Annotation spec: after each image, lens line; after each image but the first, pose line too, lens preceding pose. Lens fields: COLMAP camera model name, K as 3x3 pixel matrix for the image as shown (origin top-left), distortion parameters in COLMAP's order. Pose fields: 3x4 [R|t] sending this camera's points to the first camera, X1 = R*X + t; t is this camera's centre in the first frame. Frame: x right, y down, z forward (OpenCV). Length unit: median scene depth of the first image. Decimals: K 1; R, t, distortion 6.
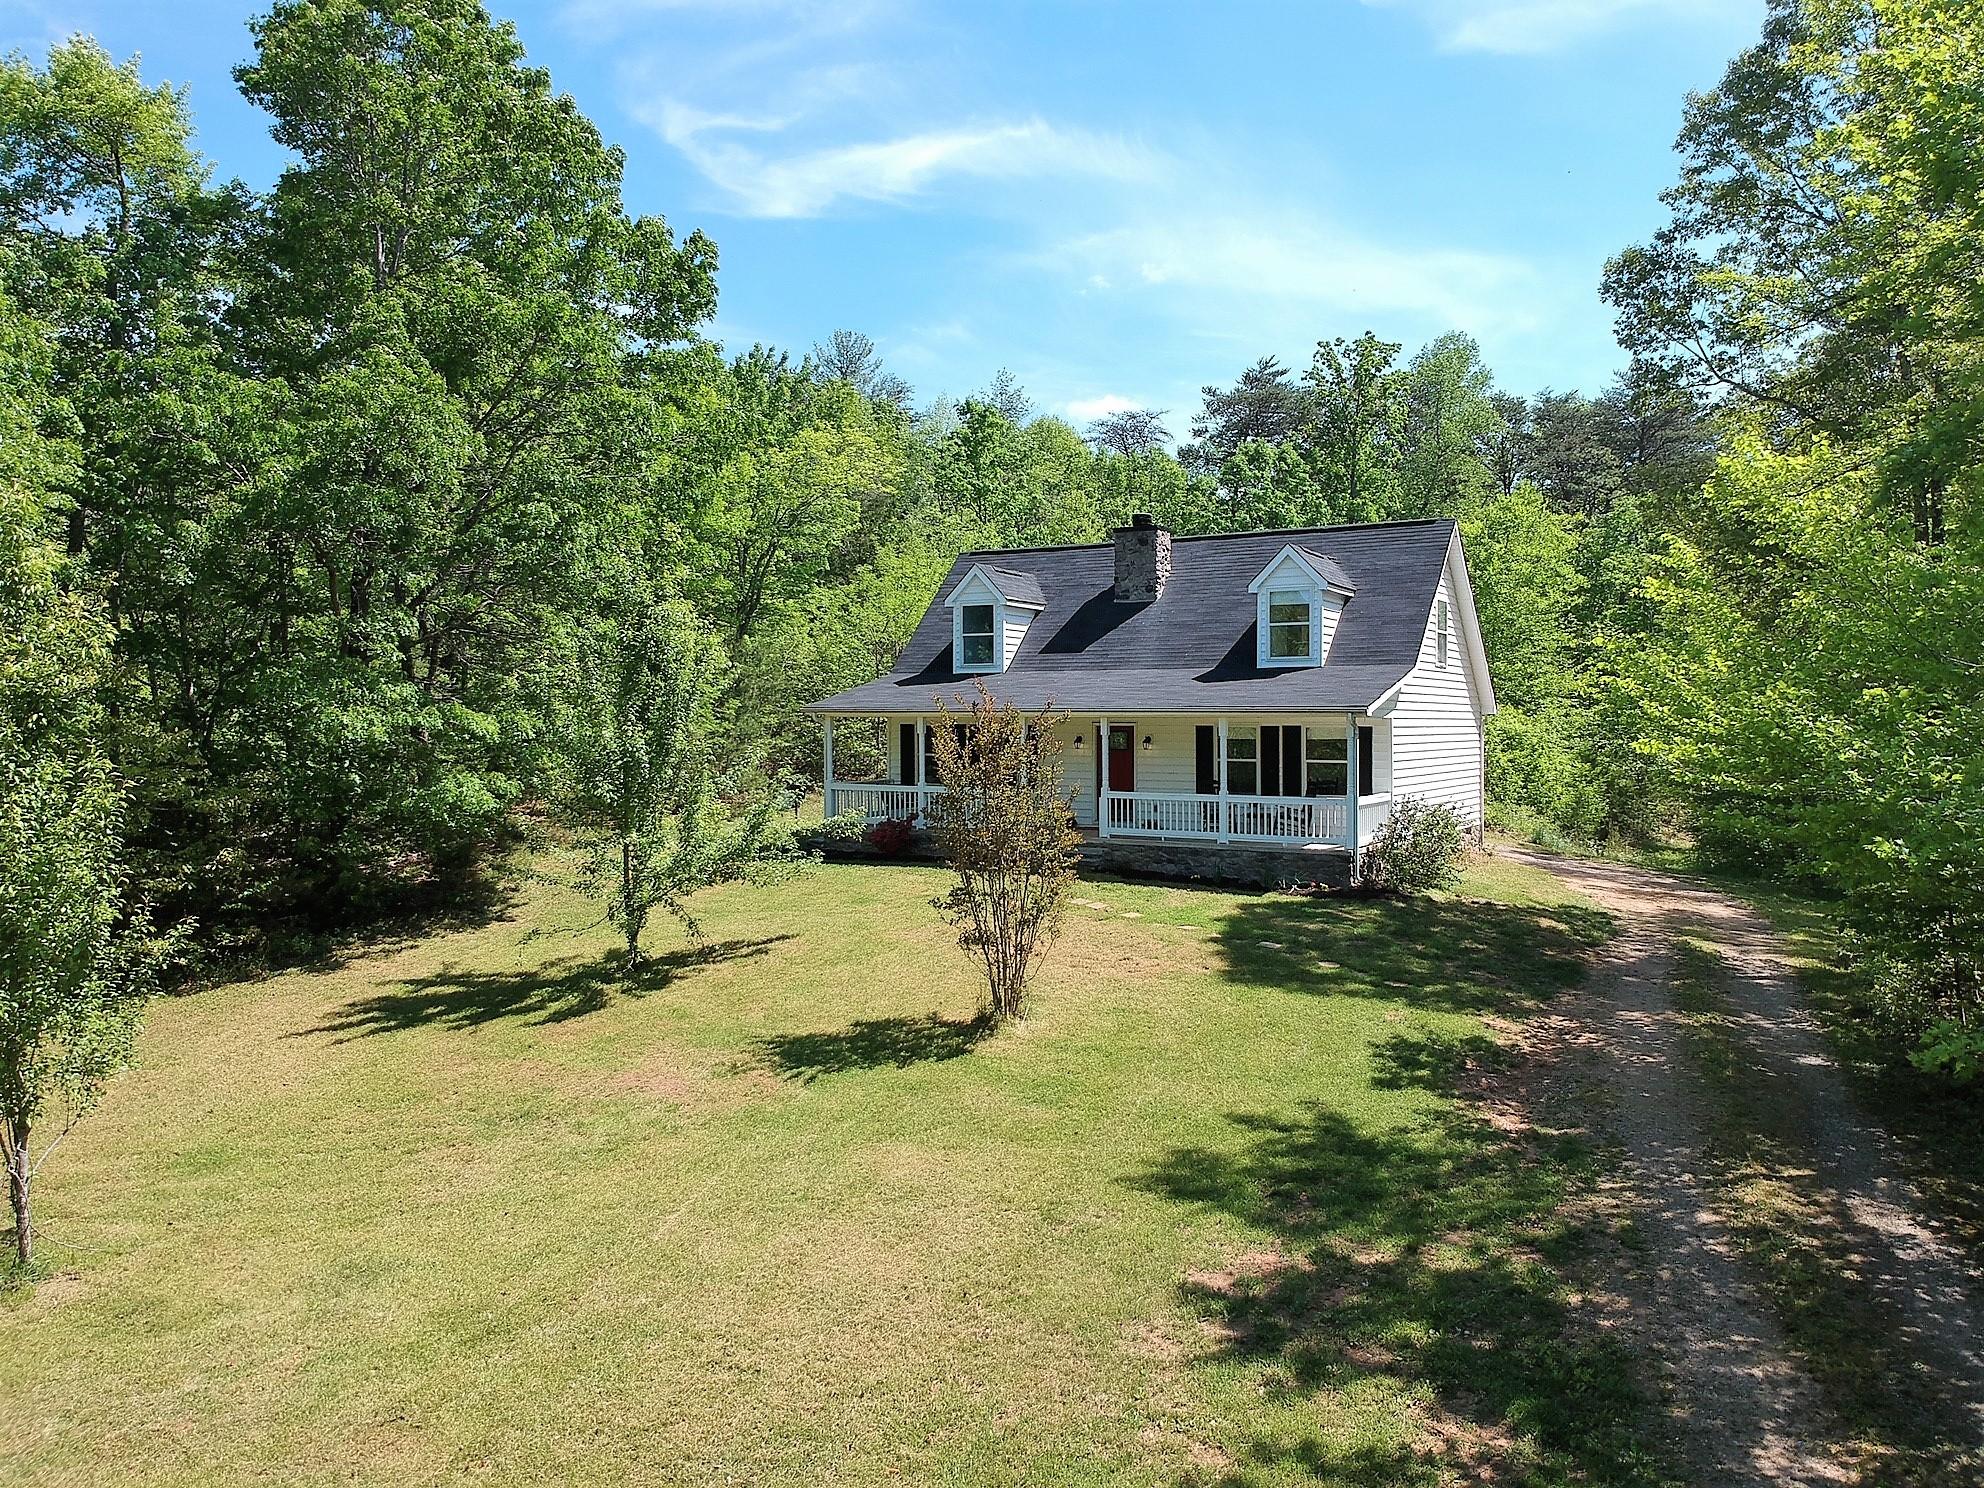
lens RADIAL K [[1410.7, 0, 989.9], [0, 1410.7, 670.9], [0, 0, 1]] dist [-0.030371, -0.002350]
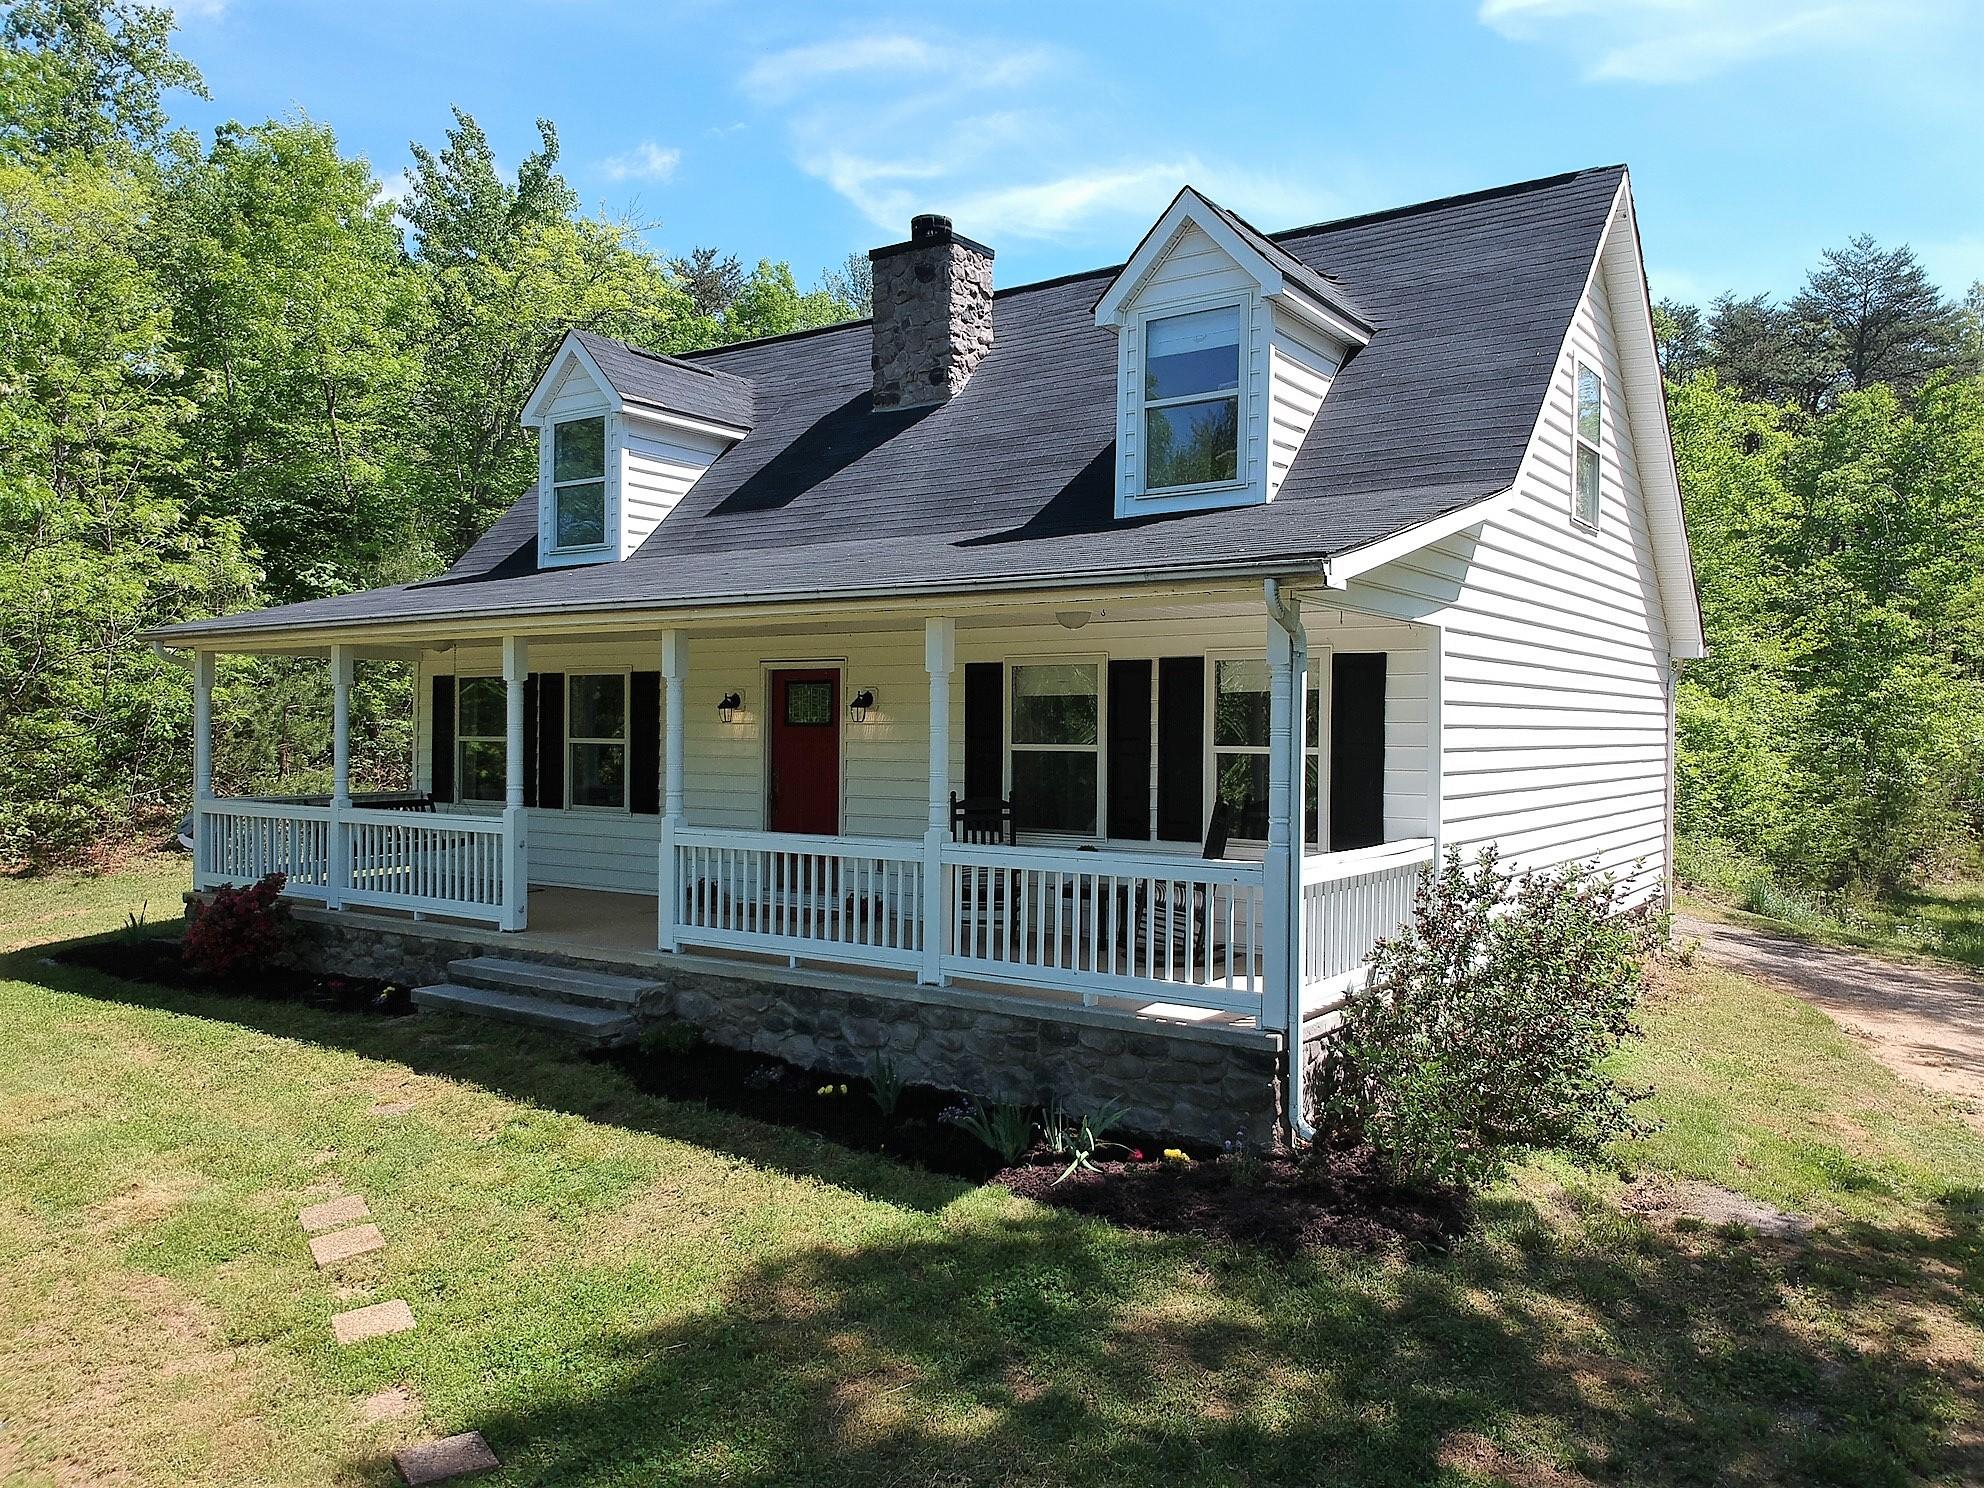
lens RADIAL K [[1509.9, 0, 1039.1], [0, 1509.9, 748.3], [0, 0, 1]] dist [-0.038426, -0.003981]
pose [[0.999284, 0.003350, -0.037678, 0.181443], [-0.001481, 0.998772, 0.049517, 0.041107], [0.037797, -0.049426, 0.998062, 0.562579]]
